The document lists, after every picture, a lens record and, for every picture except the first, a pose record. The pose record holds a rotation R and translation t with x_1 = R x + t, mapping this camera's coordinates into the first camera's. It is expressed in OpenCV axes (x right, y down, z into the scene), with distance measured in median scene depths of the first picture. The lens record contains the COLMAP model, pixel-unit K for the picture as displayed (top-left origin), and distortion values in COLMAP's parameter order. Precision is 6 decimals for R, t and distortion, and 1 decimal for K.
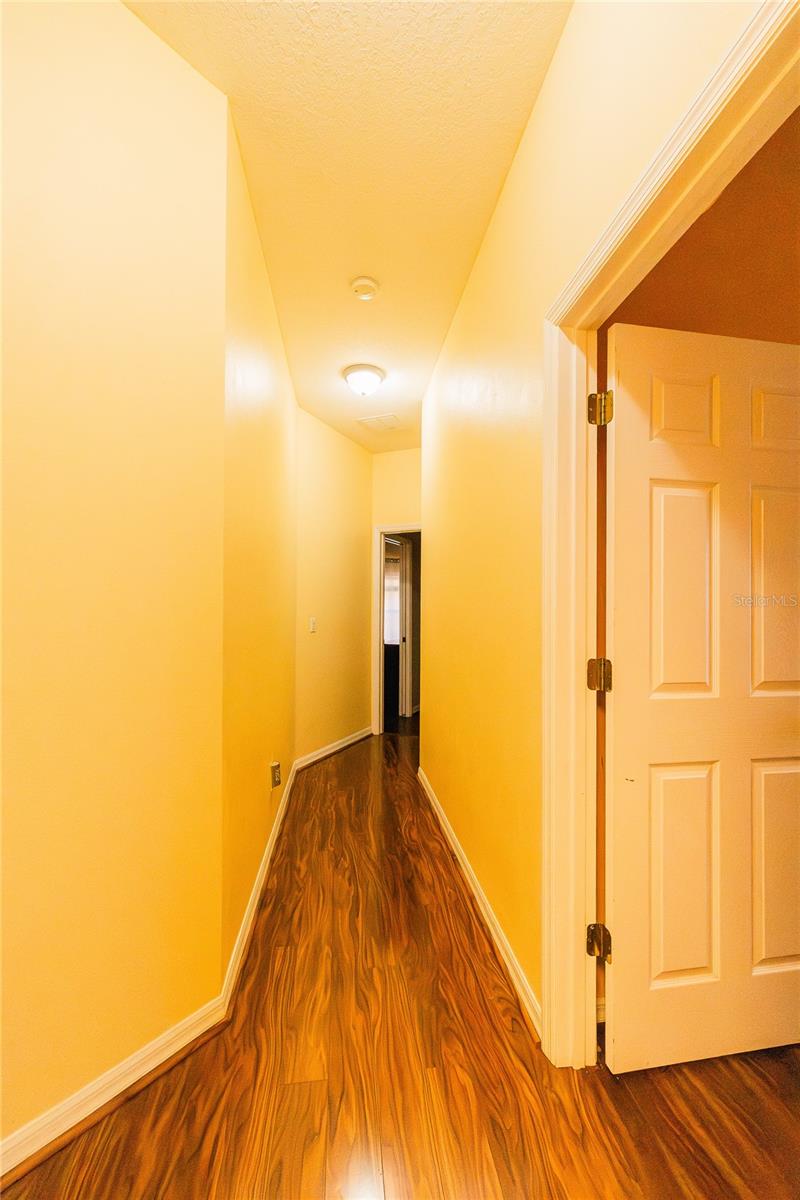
lens RADIAL K [[490.6, 0, 426.3], [0, 490.6, 605.2], [0, 0, 1]] dist [-0.001764, -0.000148]
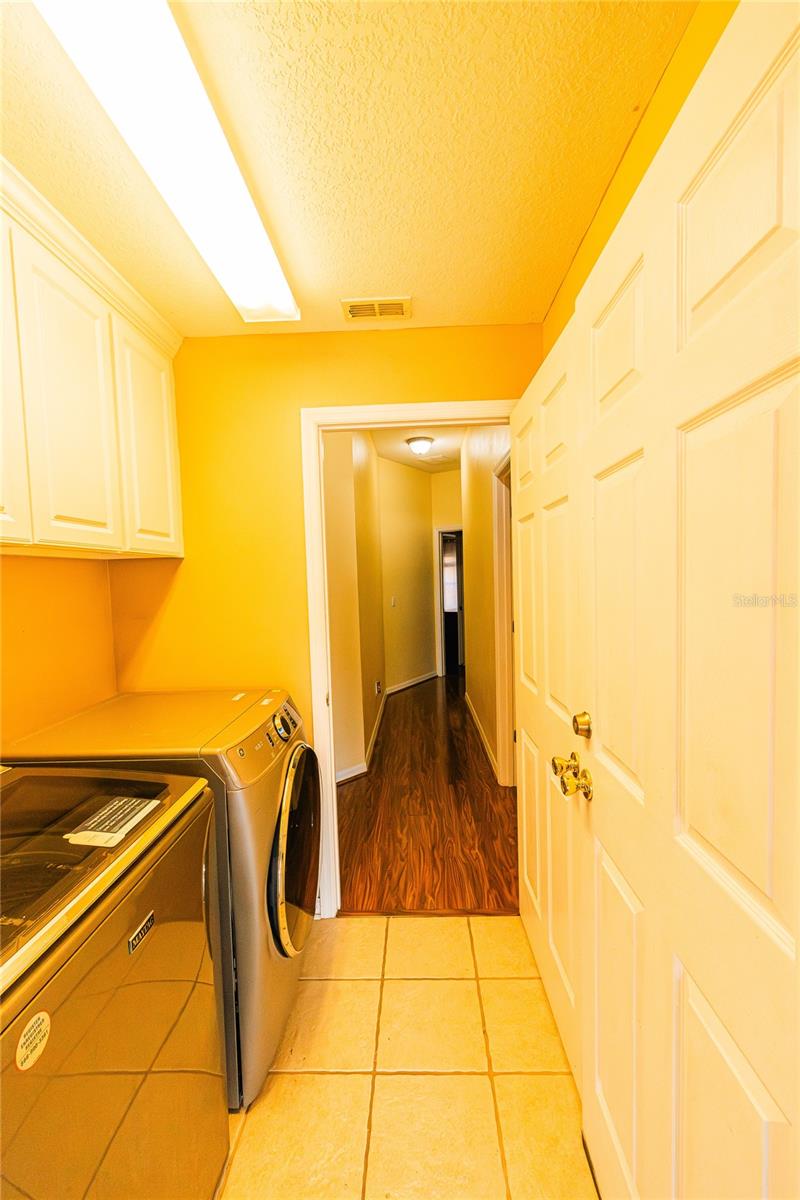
lens RADIAL K [[490.6, 0, 426.3], [0, 490.6, 605.2], [0, 0, 1]] dist [-0.001764, -0.000148]
pose [[0.988346, -0.021659, -0.150677, 0.103456], [0.032518, 0.997018, 0.069983, -0.051635], [0.148712, -0.074067, 0.986103, -0.513699]]
